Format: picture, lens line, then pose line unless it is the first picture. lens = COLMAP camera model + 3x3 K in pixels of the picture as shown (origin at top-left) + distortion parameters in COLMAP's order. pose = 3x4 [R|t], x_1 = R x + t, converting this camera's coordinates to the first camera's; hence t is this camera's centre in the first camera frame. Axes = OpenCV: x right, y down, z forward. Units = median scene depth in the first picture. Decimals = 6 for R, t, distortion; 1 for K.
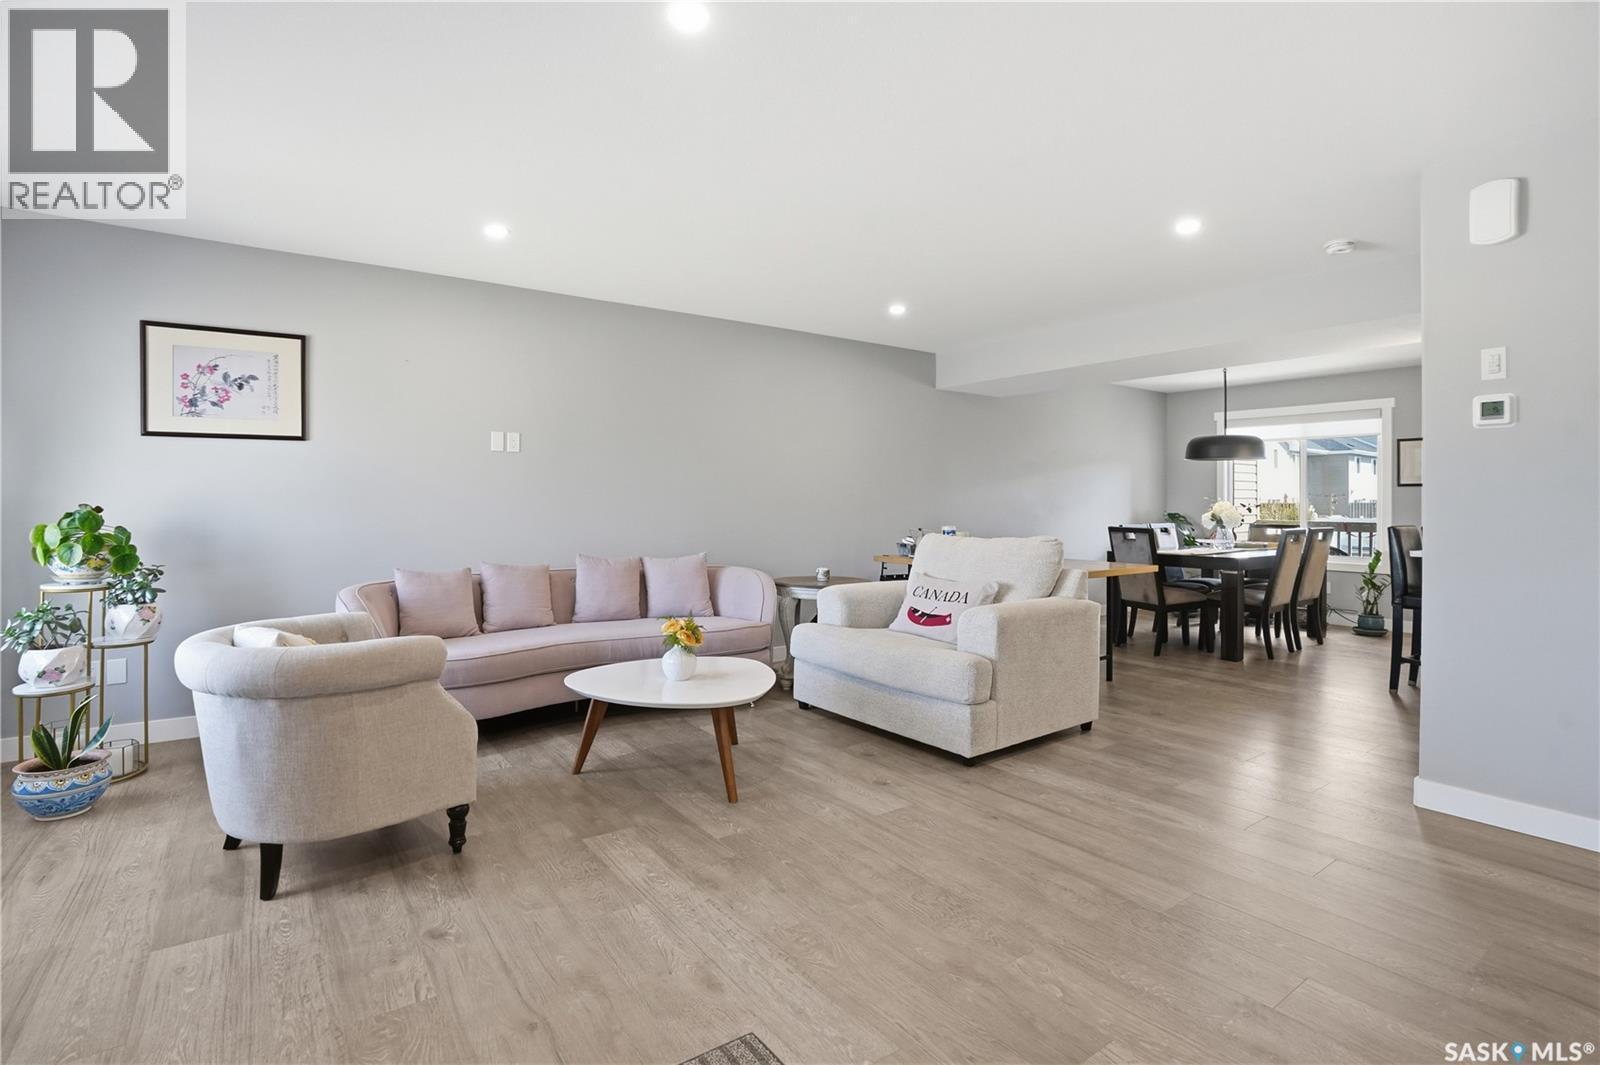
lens RADIAL K [[781.9, 0, 803.7], [0, 781.9, 504.3], [0, 0, 1]] dist [-0.074989, 0.031464]
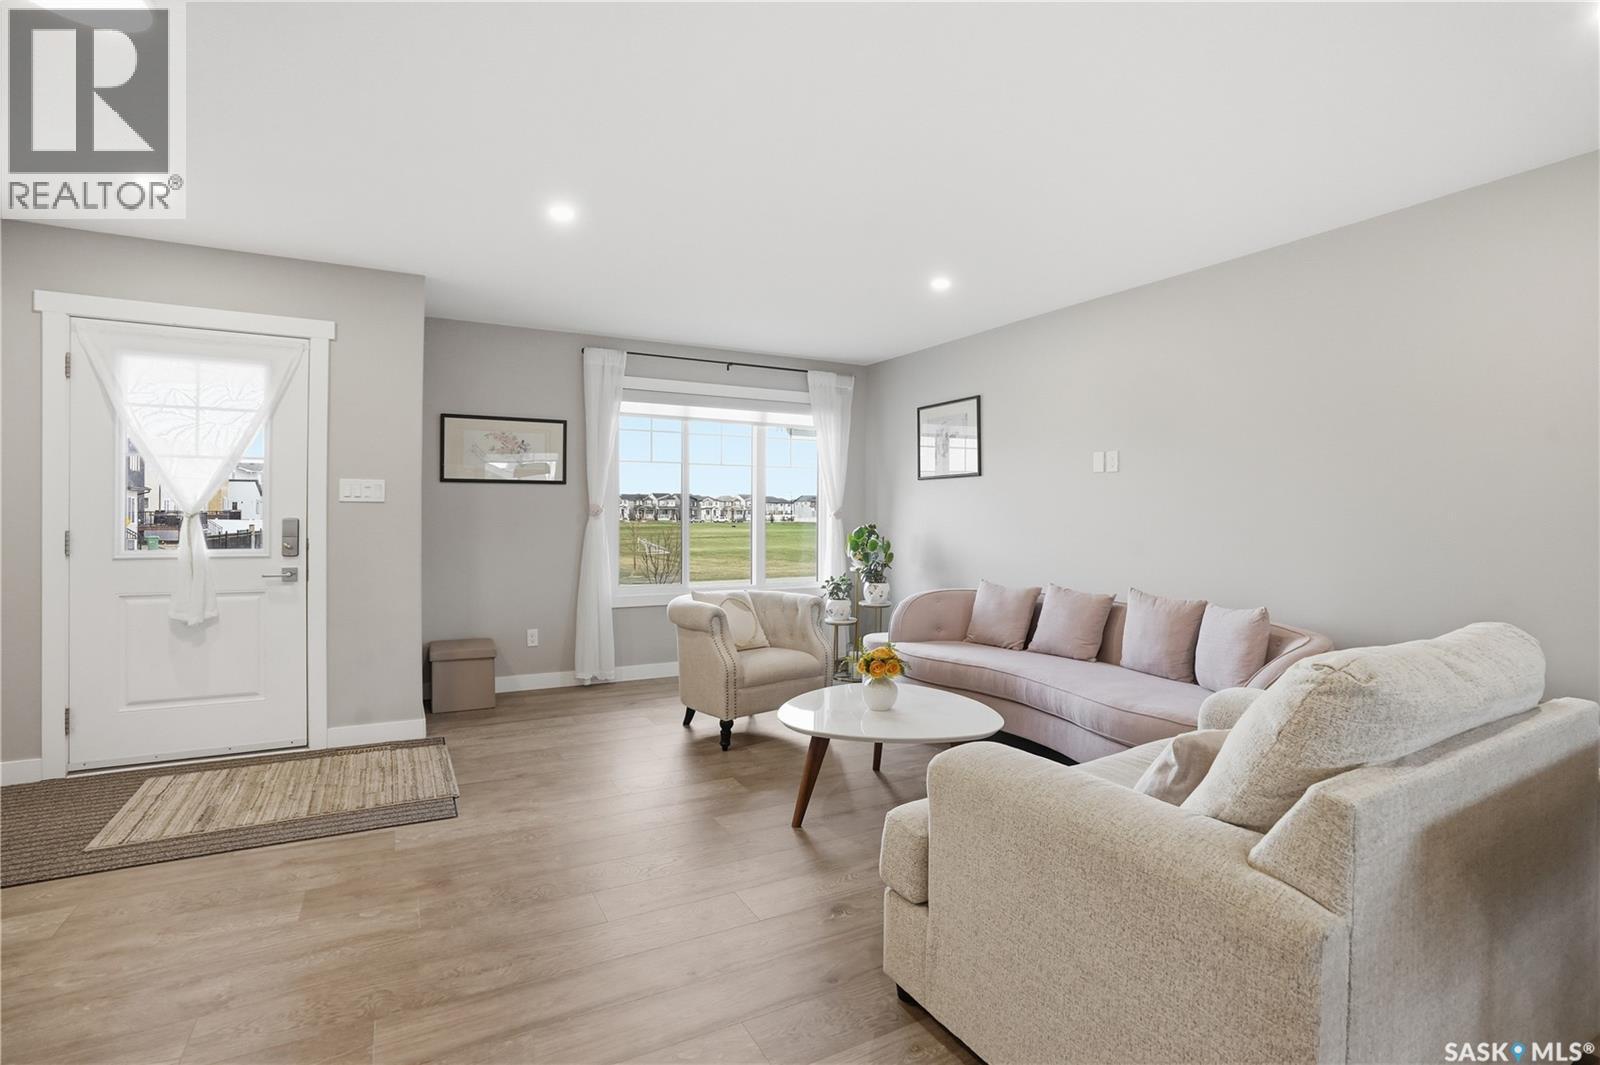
lens RADIAL K [[759.7, 0, 800.0], [0, 759.7, 532.5], [0, 0, 1]] dist [-0.083334, 0.035762]
pose [[-0.136332, 0.021380, -0.990432, 0.946882], [-0.011644, 0.999663, 0.023182, -0.019220], [0.990595, 0.014693, -0.136037, 1.242624]]
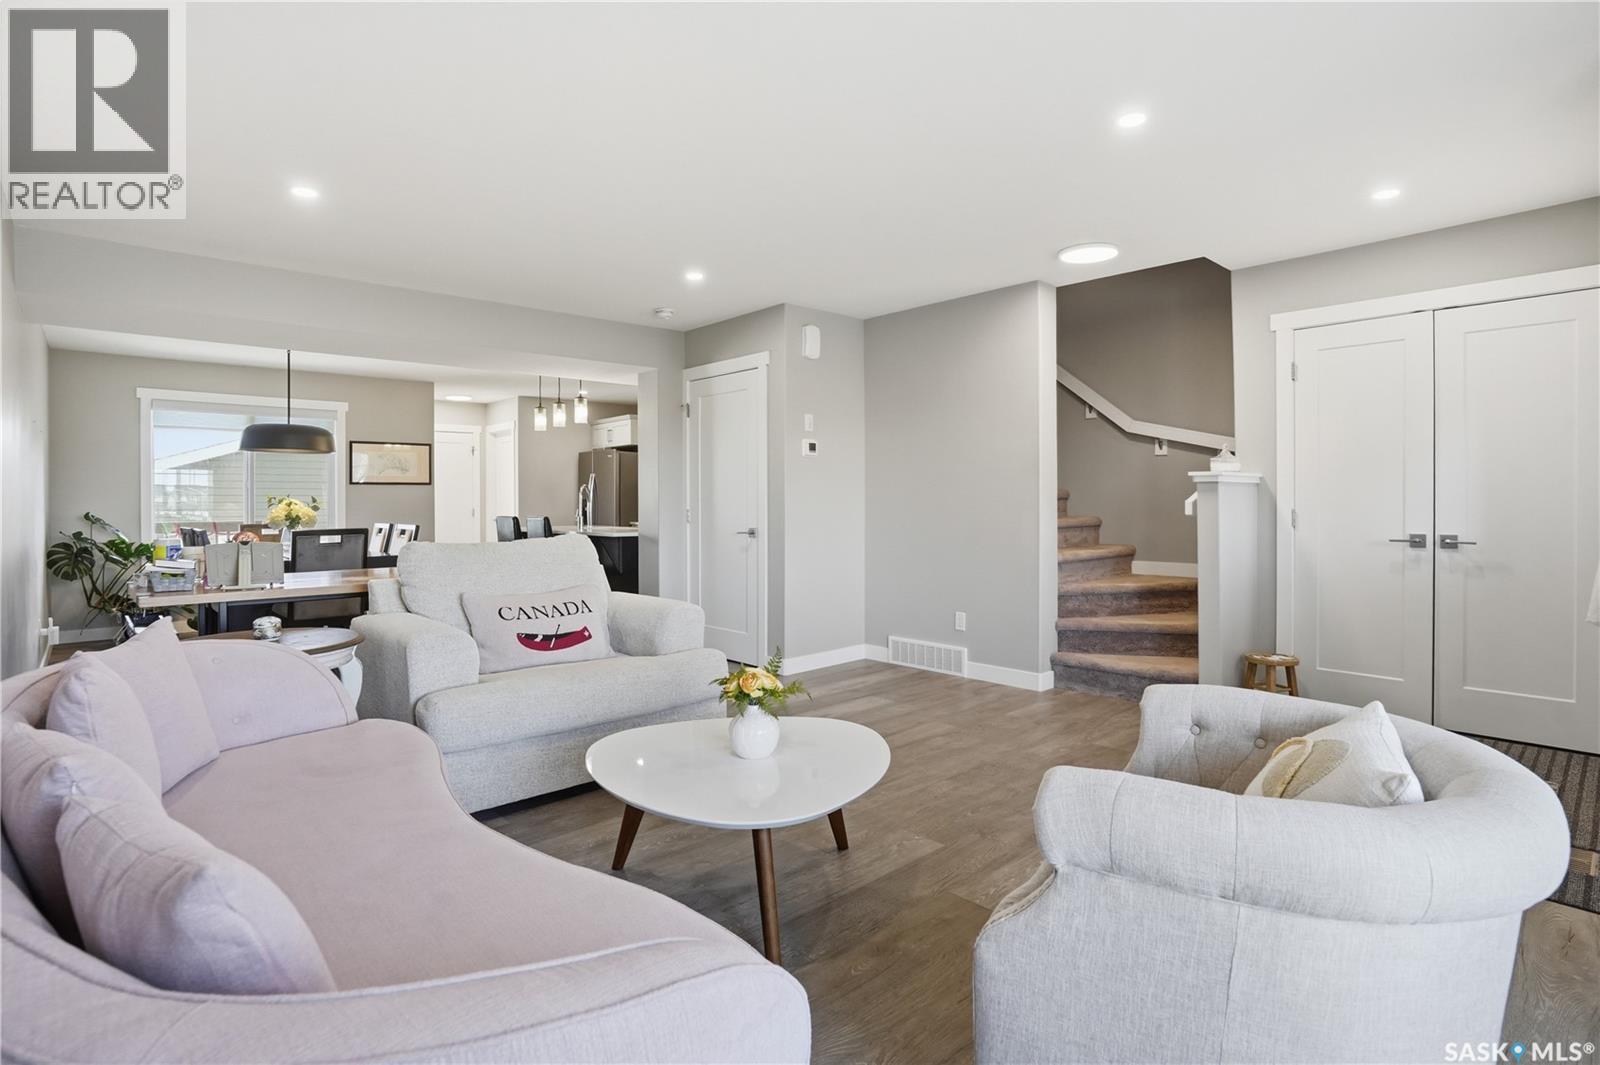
lens RADIAL K [[781.9, 0, 803.7], [0, 781.9, 504.3], [0, 0, 1]] dist [-0.074989, 0.031464]
pose [[-0.116114, -0.010169, 0.993184, -1.020886], [0.006466, 0.999919, 0.010994, -0.005779], [-0.993215, 0.007698, -0.116039, 1.252145]]
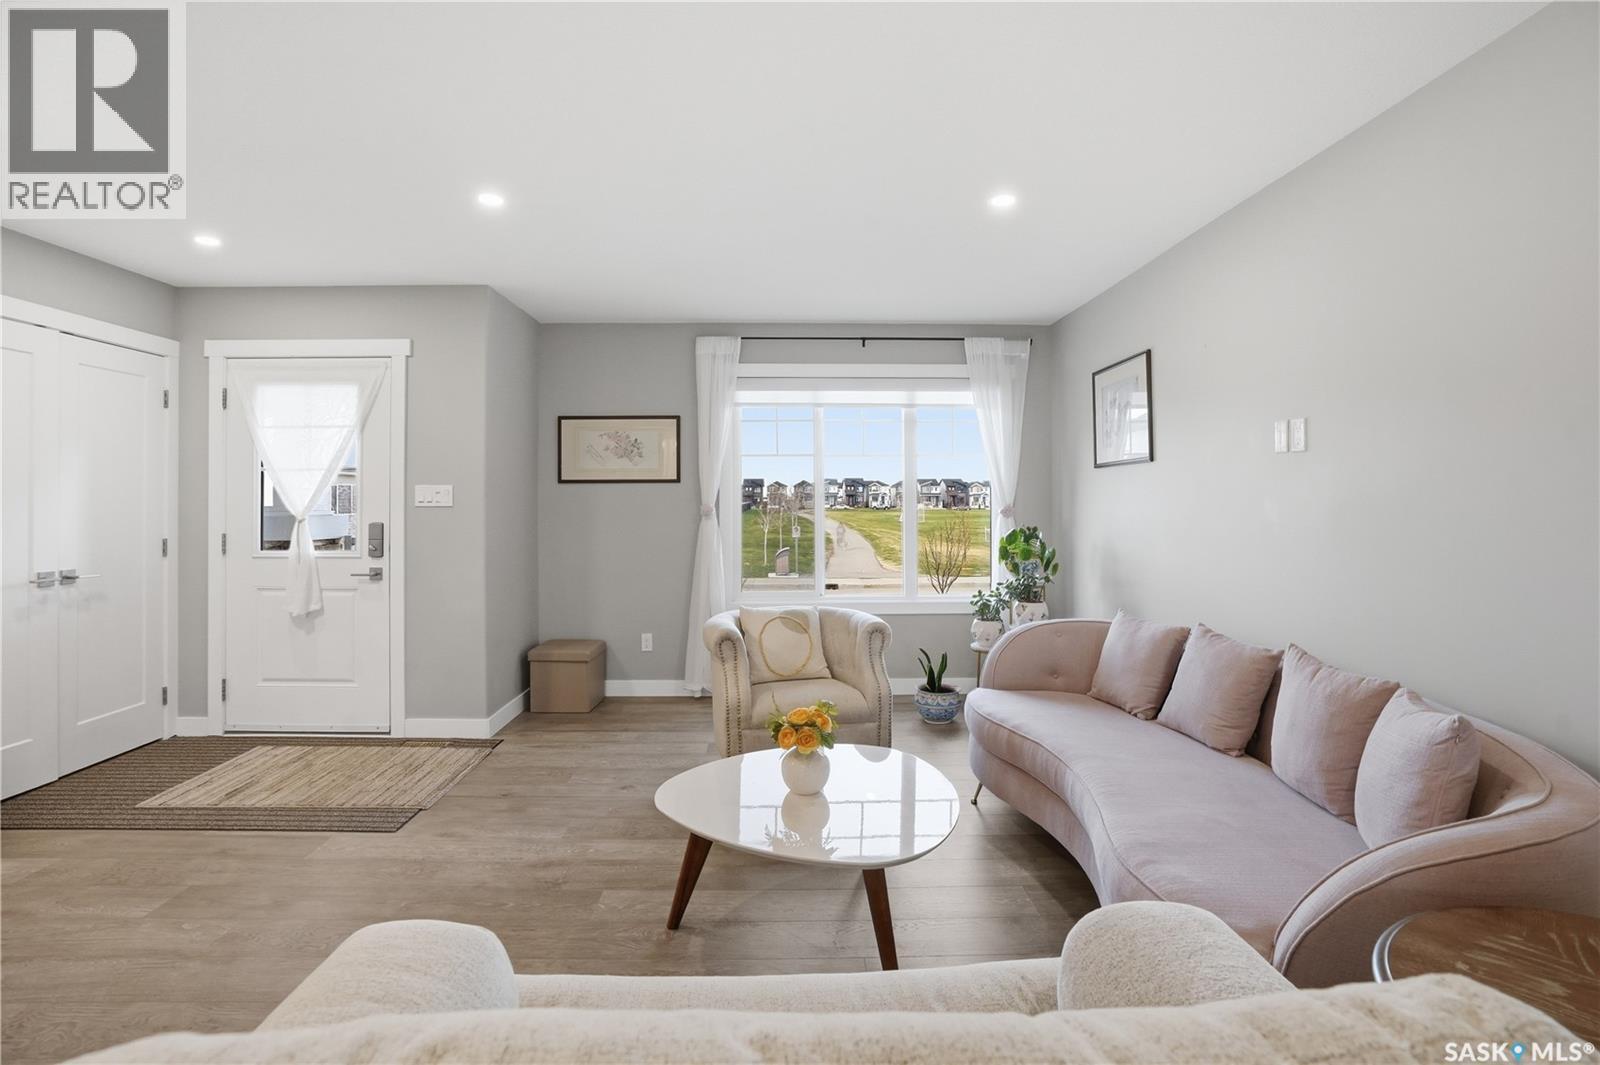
lens RADIAL K [[781.9, 0, 803.7], [0, 781.9, 504.3], [0, 0, 1]] dist [-0.074989, 0.031464]
pose [[-0.575846, 0.005238, -0.817541, 0.507631], [-0.003063, 0.999959, 0.008565, -0.054771], [0.817552, 0.007436, -0.575807, 1.706883]]
